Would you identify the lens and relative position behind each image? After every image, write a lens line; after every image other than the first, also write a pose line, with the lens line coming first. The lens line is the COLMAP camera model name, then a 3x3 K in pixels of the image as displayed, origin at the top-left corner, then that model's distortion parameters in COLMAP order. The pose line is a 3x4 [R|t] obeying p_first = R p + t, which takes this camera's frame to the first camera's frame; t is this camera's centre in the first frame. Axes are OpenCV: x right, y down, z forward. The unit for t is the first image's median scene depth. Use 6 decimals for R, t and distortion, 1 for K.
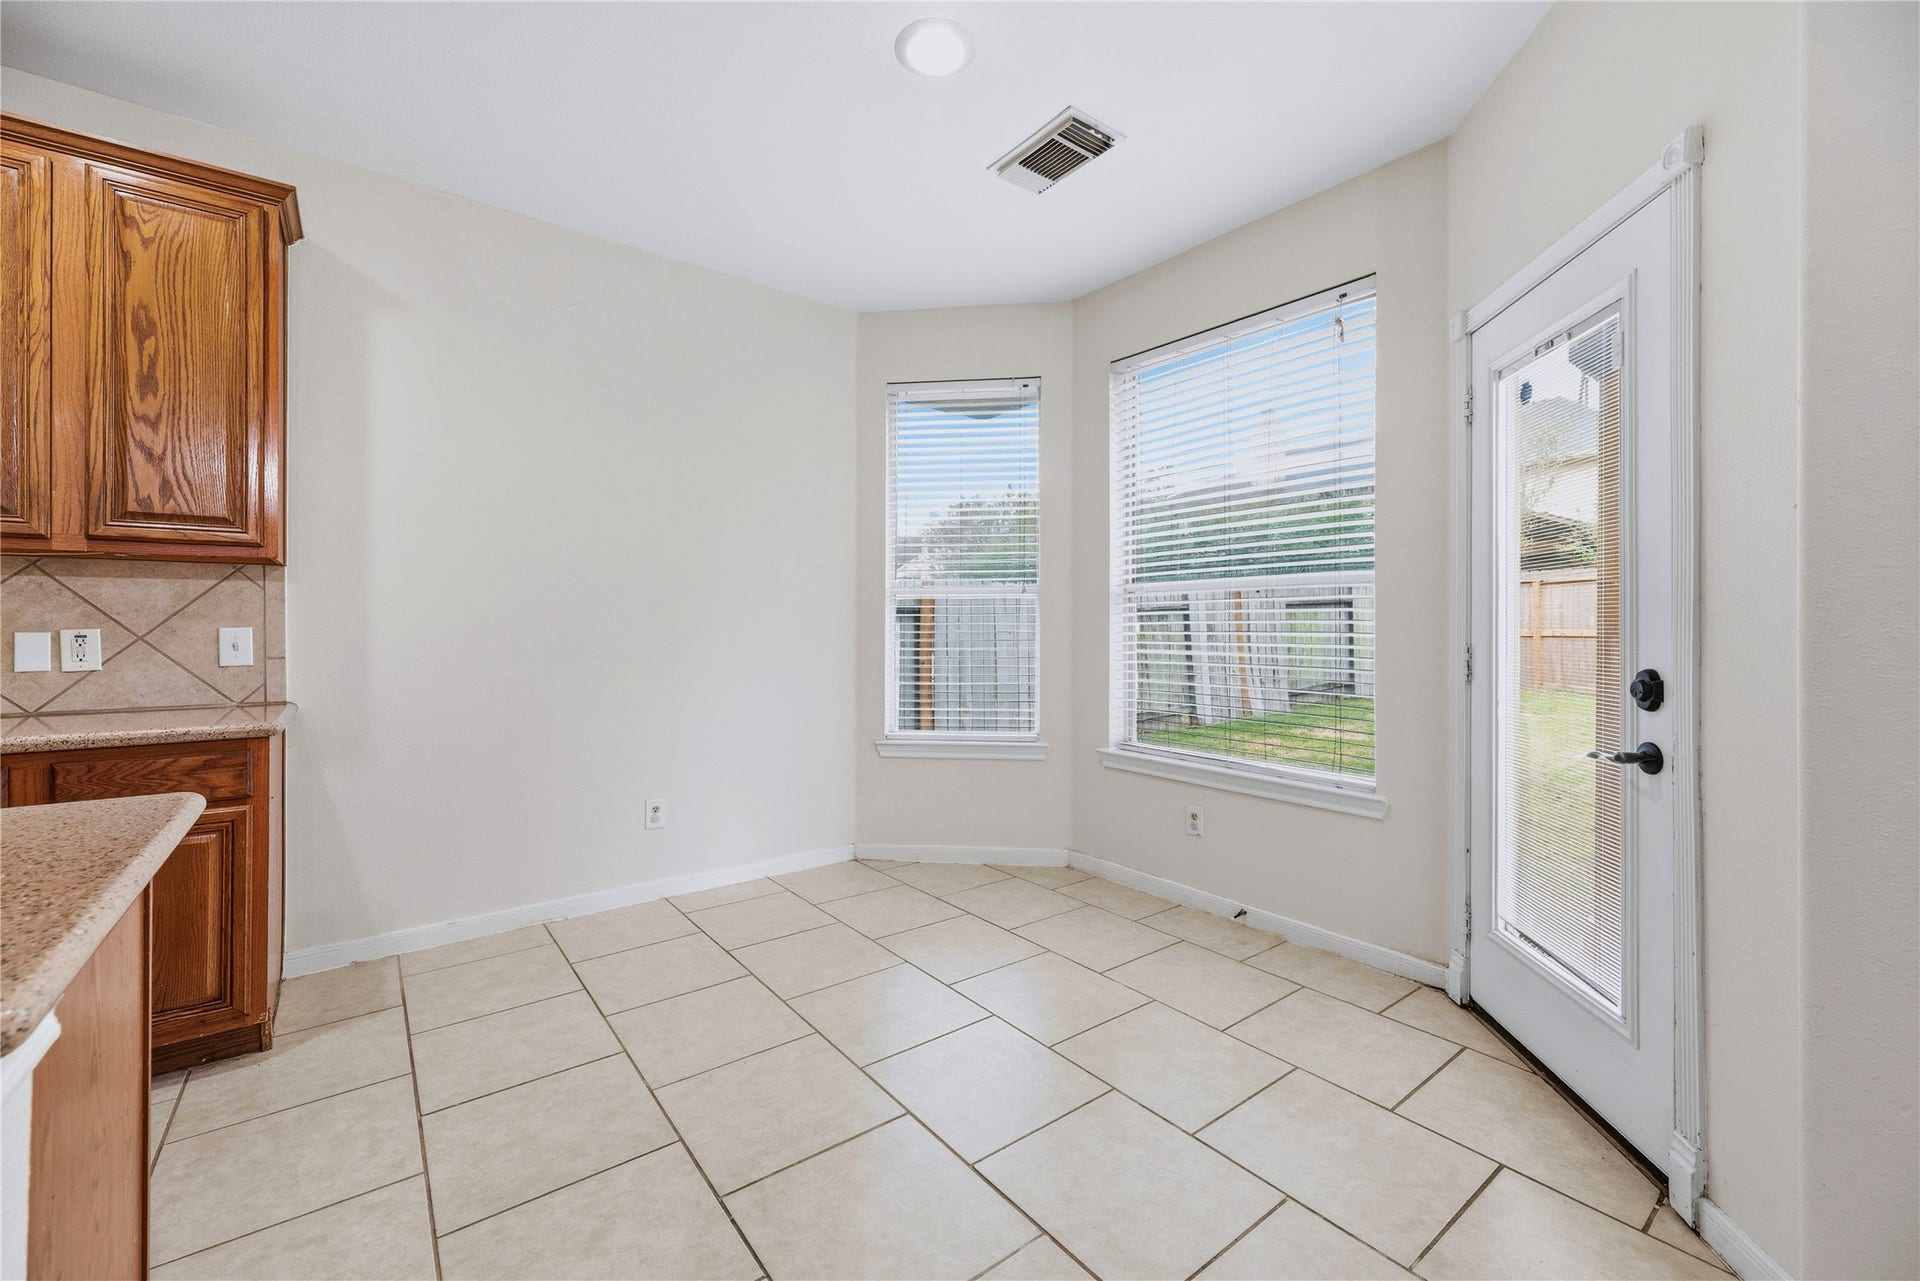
lens RADIAL K [[772.4, 0, 957.7], [0, 772.4, 628.4], [0, 0, 1]] dist [0.000726, -0.000213]
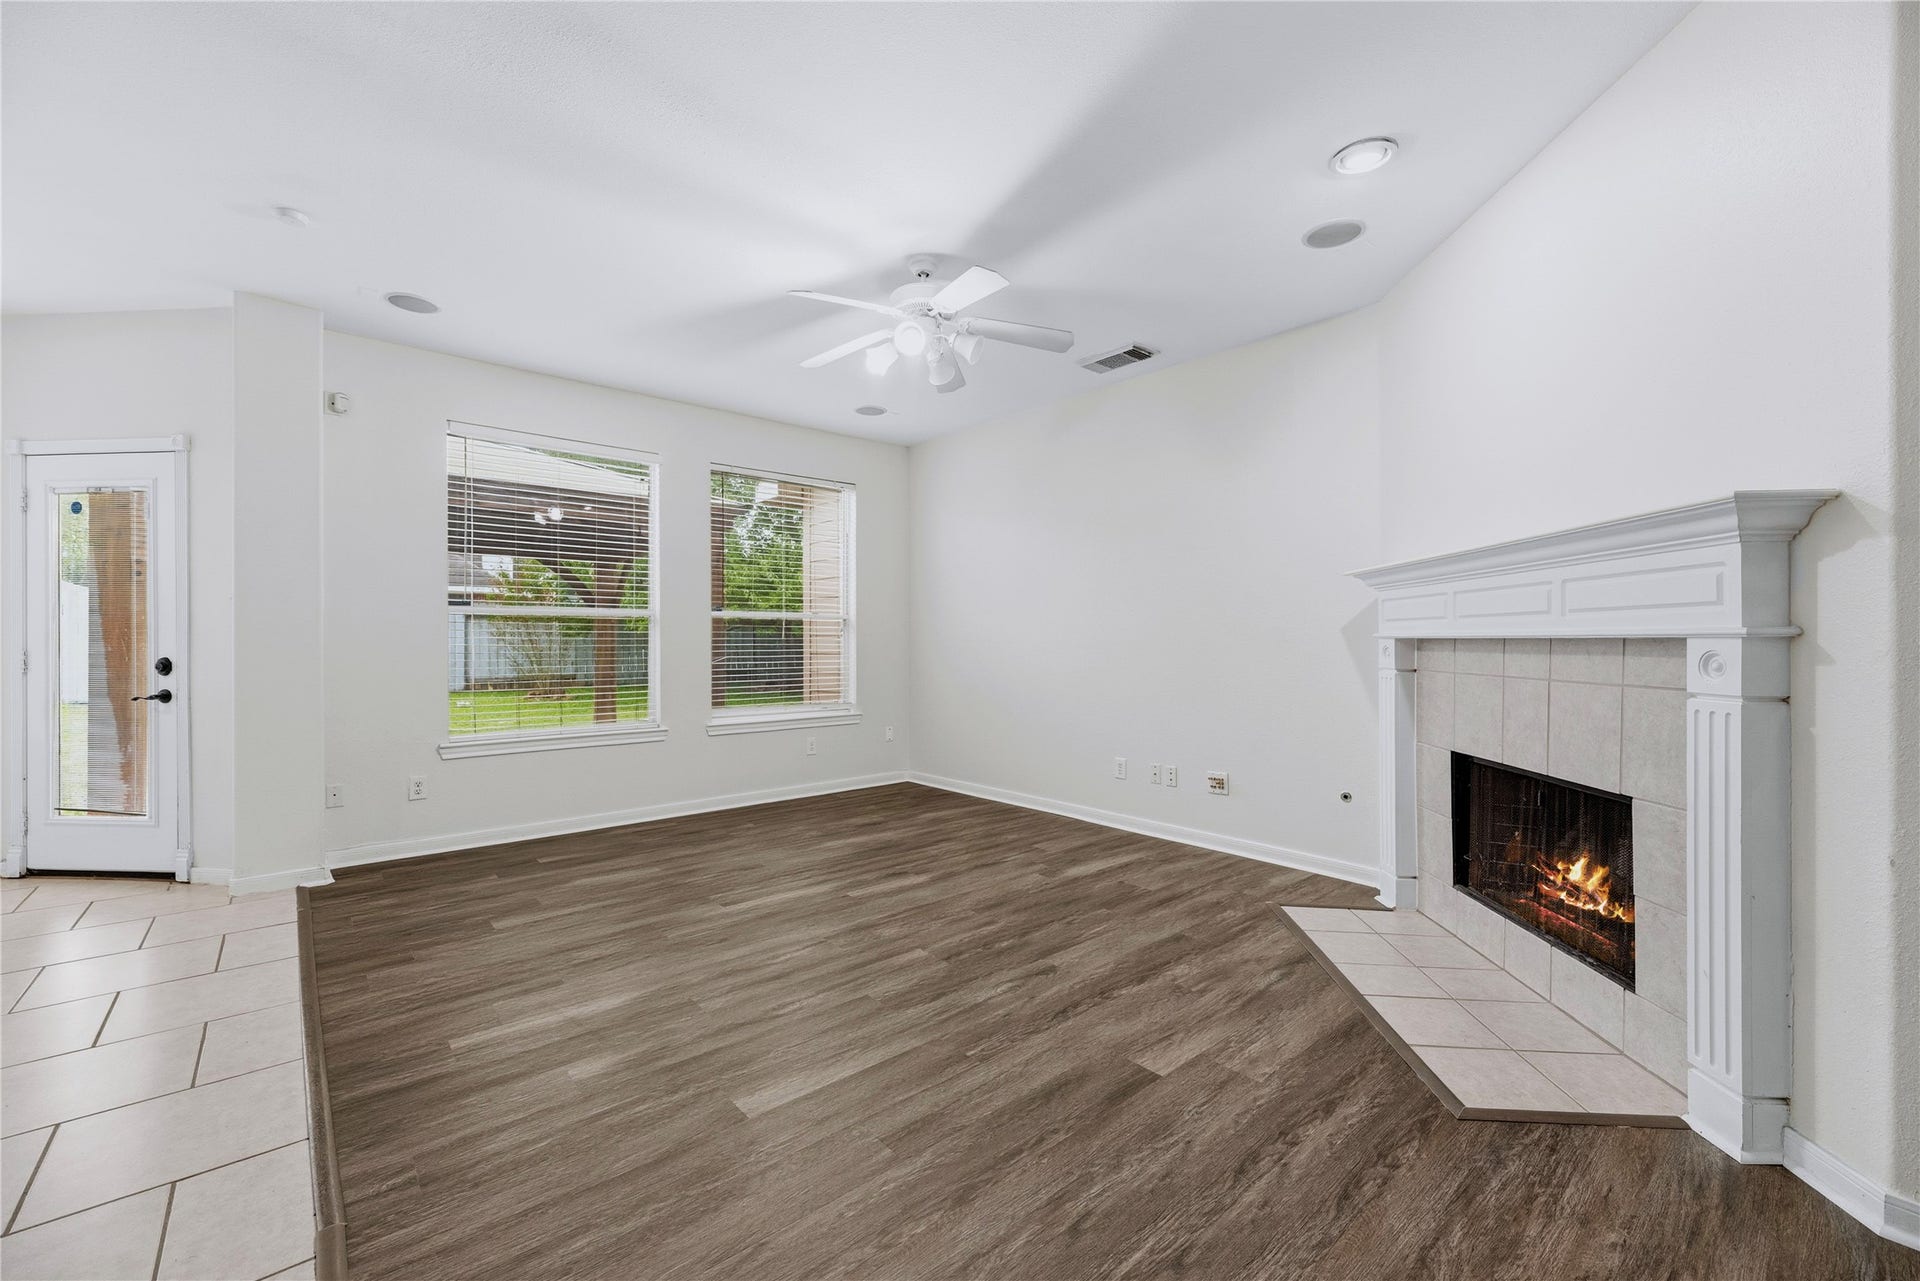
lens RADIAL K [[773.2, 0, 940.5], [0, 773.2, 638.3], [0, 0, 1]] dist [0.000806, -0.000065]
pose [[-0.054106, -0.002405, 0.998532, -1.094901], [-0.001857, 0.999996, 0.002308, -0.008578], [-0.998533, -0.001730, -0.054110, -0.843307]]
